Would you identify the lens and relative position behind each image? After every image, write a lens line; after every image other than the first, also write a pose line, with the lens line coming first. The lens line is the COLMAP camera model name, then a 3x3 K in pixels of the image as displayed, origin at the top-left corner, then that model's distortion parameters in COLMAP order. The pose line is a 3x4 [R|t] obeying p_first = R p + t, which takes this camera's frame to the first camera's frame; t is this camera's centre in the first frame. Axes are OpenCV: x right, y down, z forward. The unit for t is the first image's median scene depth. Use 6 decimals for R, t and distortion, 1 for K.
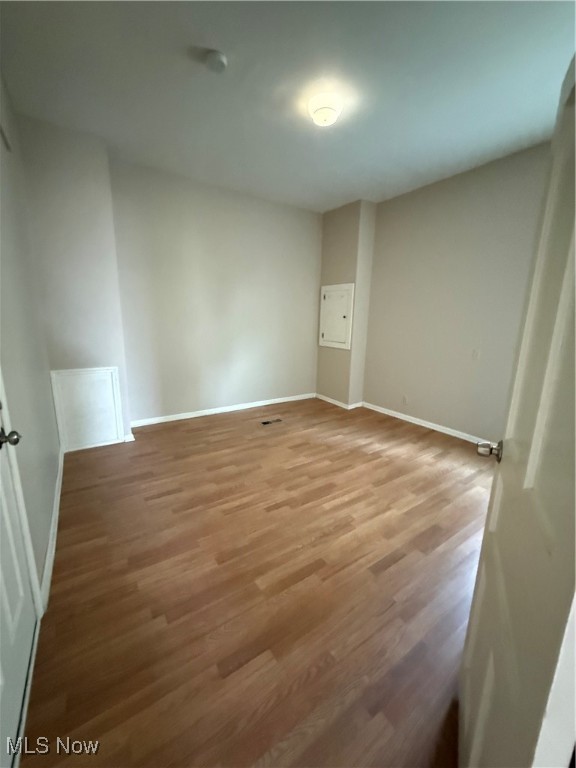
lens RADIAL K [[307.8, 0, 288.8], [0, 307.8, 381.4], [0, 0, 1]] dist [-0.001764, 0.001103]
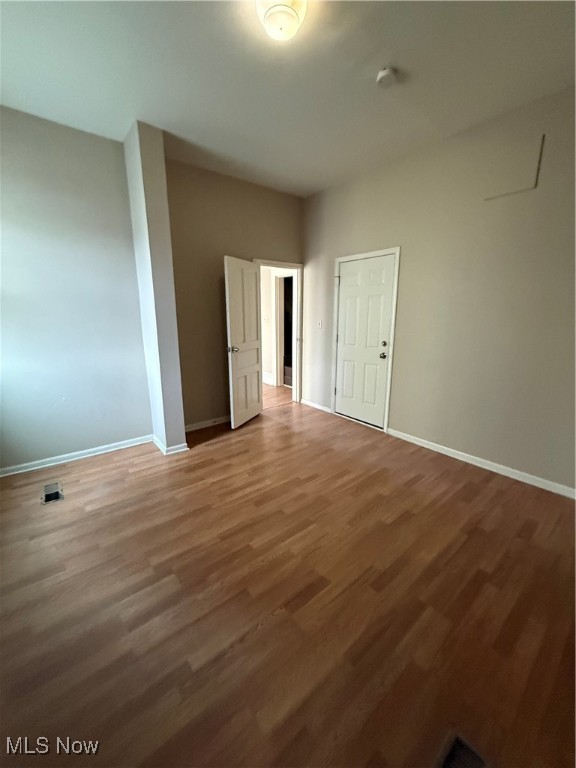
lens RADIAL K [[307.8, 0, 289.8], [0, 307.8, 382.7], [0, 0, 1]] dist [-0.001764, 0.001103]
pose [[-0.995062, 0.001940, -0.099236, 0.125418], [-0.040247, 0.906036, 0.421282, -0.337296], [0.090728, 0.423195, -0.901484, 1.525699]]
